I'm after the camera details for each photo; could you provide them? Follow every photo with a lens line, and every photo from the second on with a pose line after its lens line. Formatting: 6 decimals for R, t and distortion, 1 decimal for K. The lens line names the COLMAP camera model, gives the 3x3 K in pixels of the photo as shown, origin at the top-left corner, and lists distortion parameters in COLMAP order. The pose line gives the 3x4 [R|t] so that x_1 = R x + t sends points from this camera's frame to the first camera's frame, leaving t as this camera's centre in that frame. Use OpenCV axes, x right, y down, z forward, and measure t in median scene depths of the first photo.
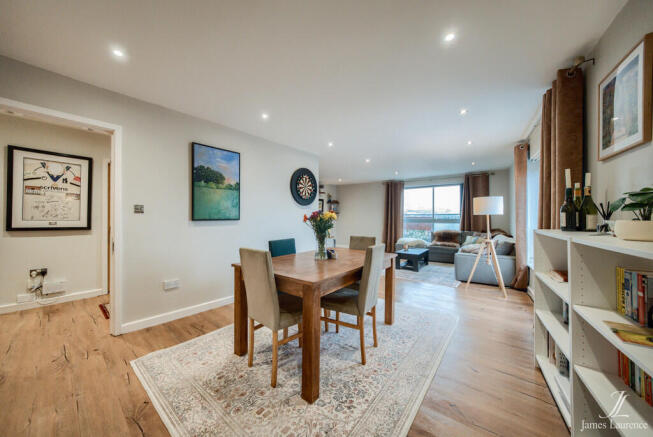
lens RADIAL K [[231.5, 0, 307.6], [0, 231.5, 217.6], [0, 0, 1]] dist [-0.009287, -0.000092]
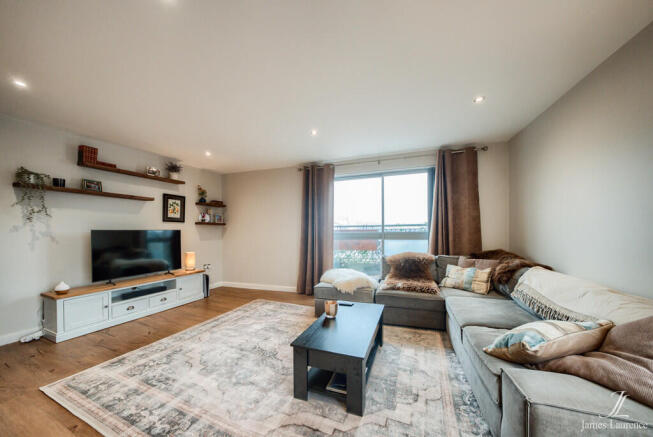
lens RADIAL K [[231.5, 0, 311.0], [0, 231.5, 235.0], [0, 0, 1]] dist [-0.009287, -0.000092]
pose [[0.968078, -0.012892, 0.250318, 0.234438], [0.011035, 0.999900, 0.008824, 0.003820], [-0.250406, -0.005780, 0.968124, 0.501352]]
